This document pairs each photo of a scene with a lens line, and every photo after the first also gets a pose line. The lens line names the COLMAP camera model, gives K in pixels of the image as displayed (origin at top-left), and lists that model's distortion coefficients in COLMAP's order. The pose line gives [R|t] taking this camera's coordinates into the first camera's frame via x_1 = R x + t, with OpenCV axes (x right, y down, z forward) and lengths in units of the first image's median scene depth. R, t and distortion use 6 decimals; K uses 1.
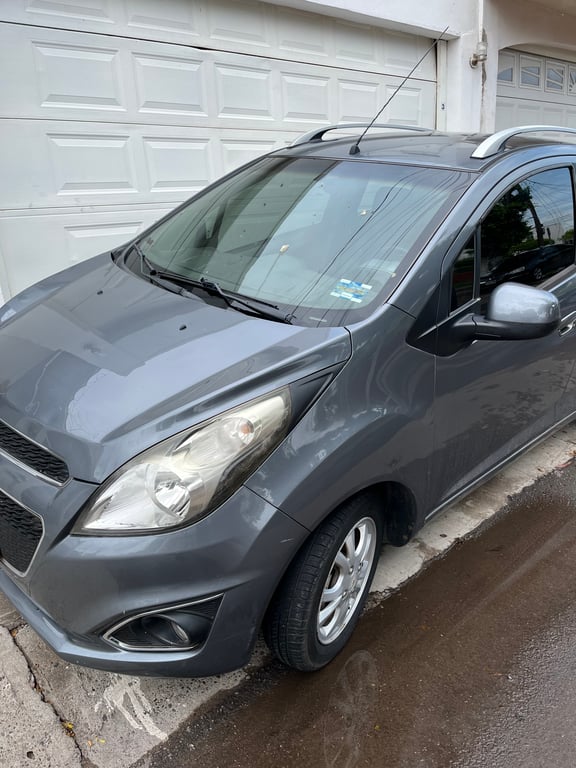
lens RADIAL K [[575.5, 0, 284.1], [0, 575.5, 385.1], [0, 0, 1]] dist [0.077179, -0.110425]
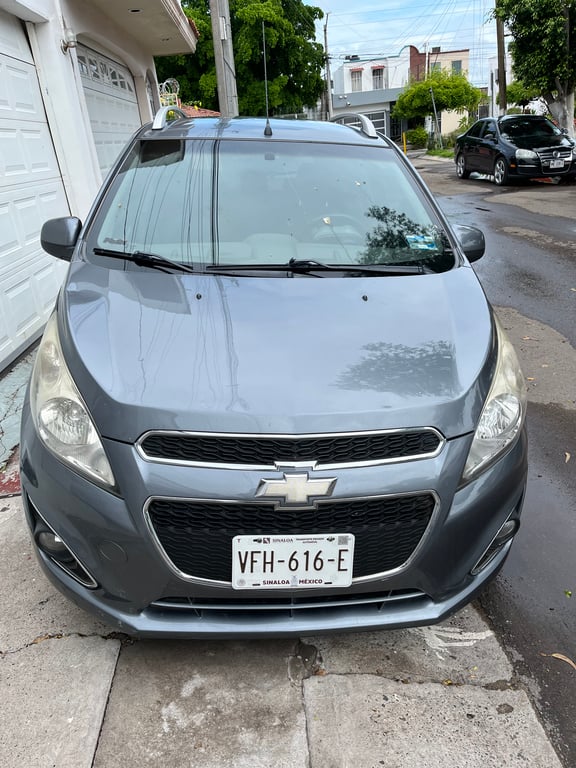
lens RADIAL K [[574.1, 0, 288.0], [0, 574.1, 384.0], [0, 0, 1]] dist [0.073620, -0.104070]
pose [[0.632147, -0.316371, 0.707318, -0.693078], [0.306370, 0.940515, 0.146867, -0.098381], [-0.711708, 0.123860, 0.691470, 0.258897]]
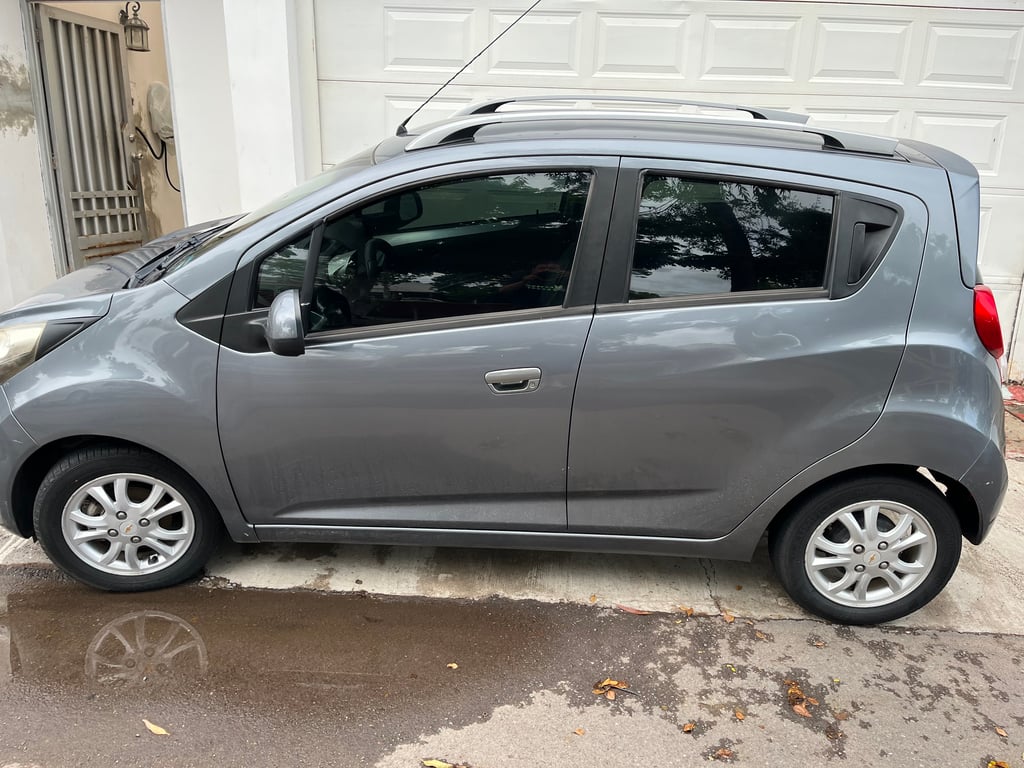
lens RADIAL K [[767.3, 0, 512.0], [0, 767.3, 384.0], [0, 0, 1]] dist [0.077179, -0.110425]
pose [[0.695794, 0.270265, -0.665453, 1.025222], [-0.284922, 0.954346, 0.089682, -0.169281], [0.659310, 0.127202, 0.741033, 0.252558]]
